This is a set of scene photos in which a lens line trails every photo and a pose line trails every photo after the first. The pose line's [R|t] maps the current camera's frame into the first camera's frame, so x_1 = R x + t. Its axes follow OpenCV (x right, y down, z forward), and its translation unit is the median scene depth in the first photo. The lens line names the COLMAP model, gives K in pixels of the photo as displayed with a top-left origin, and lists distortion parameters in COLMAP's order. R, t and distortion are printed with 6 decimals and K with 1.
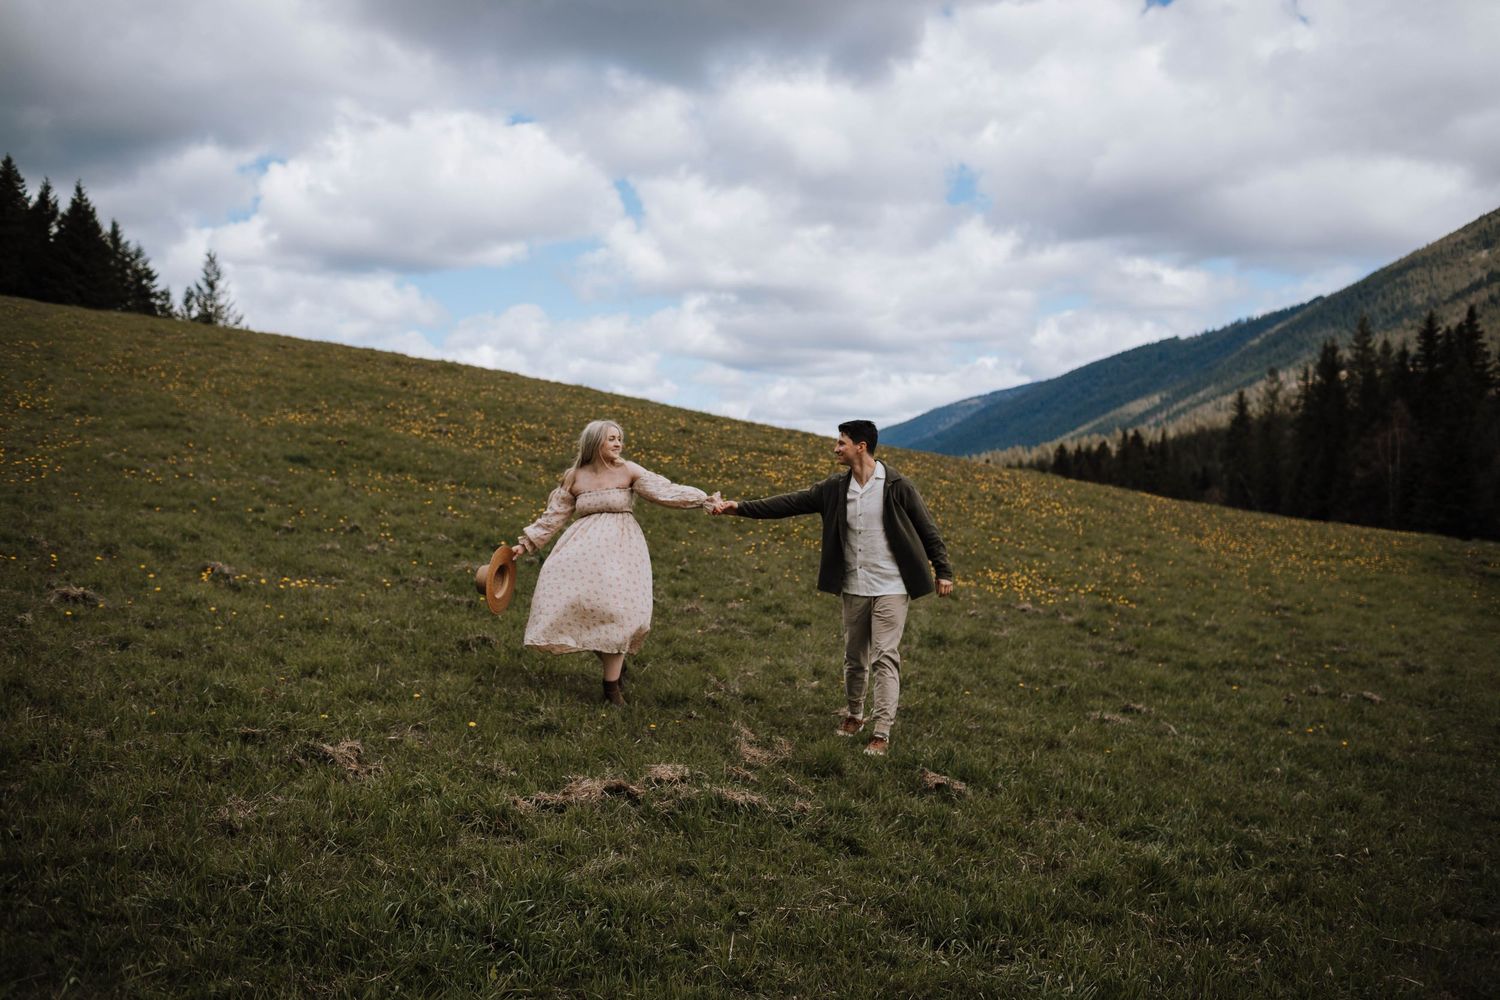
lens RADIAL K [[1519.6, 0, 750.0], [0, 1519.6, 500.0], [0, 0, 1]] dist [-0.000988, -0.000338]
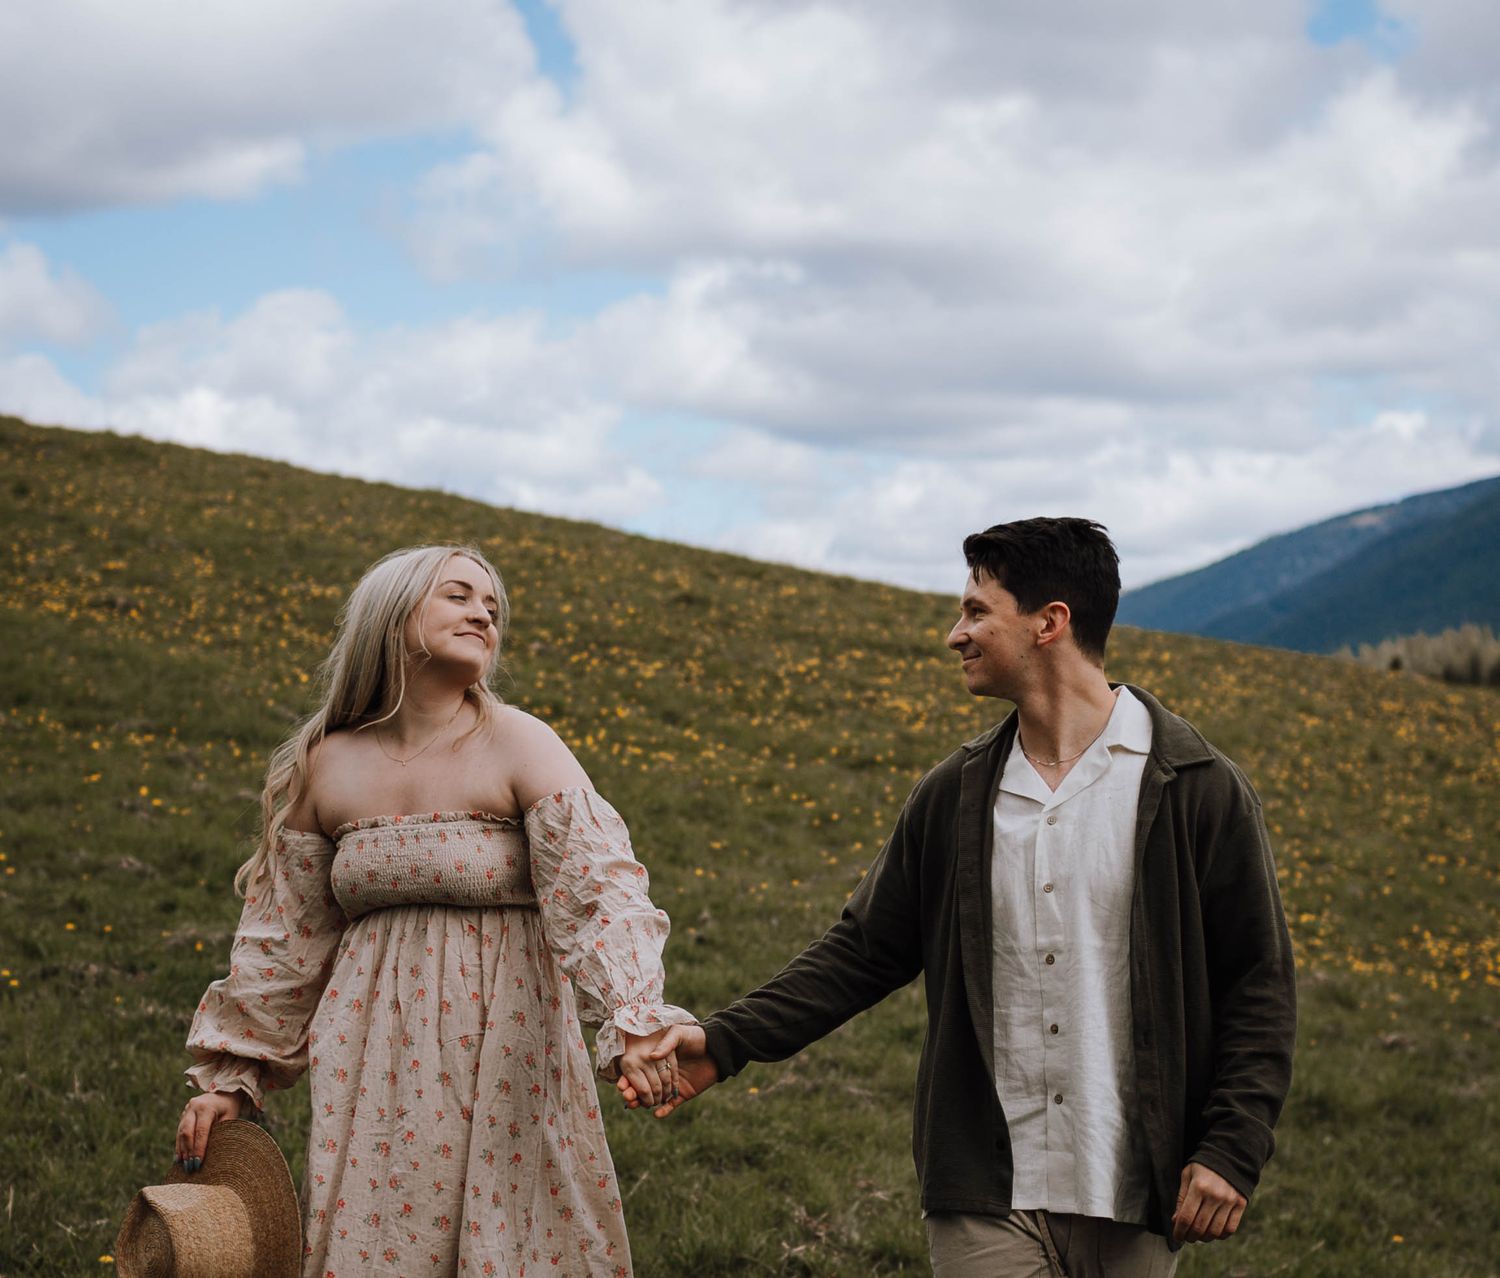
lens RADIAL K [[1141.0, 0, 750.0], [0, 1141.0, 639.0], [0, 0, 1]] dist [-0.003177, 0.011822]
pose [[0.991991, -0.042070, -0.119094, 0.011541], [0.013680, 0.973137, -0.229818, 0.039315], [0.125563, 0.226348, 0.965919, 0.697050]]
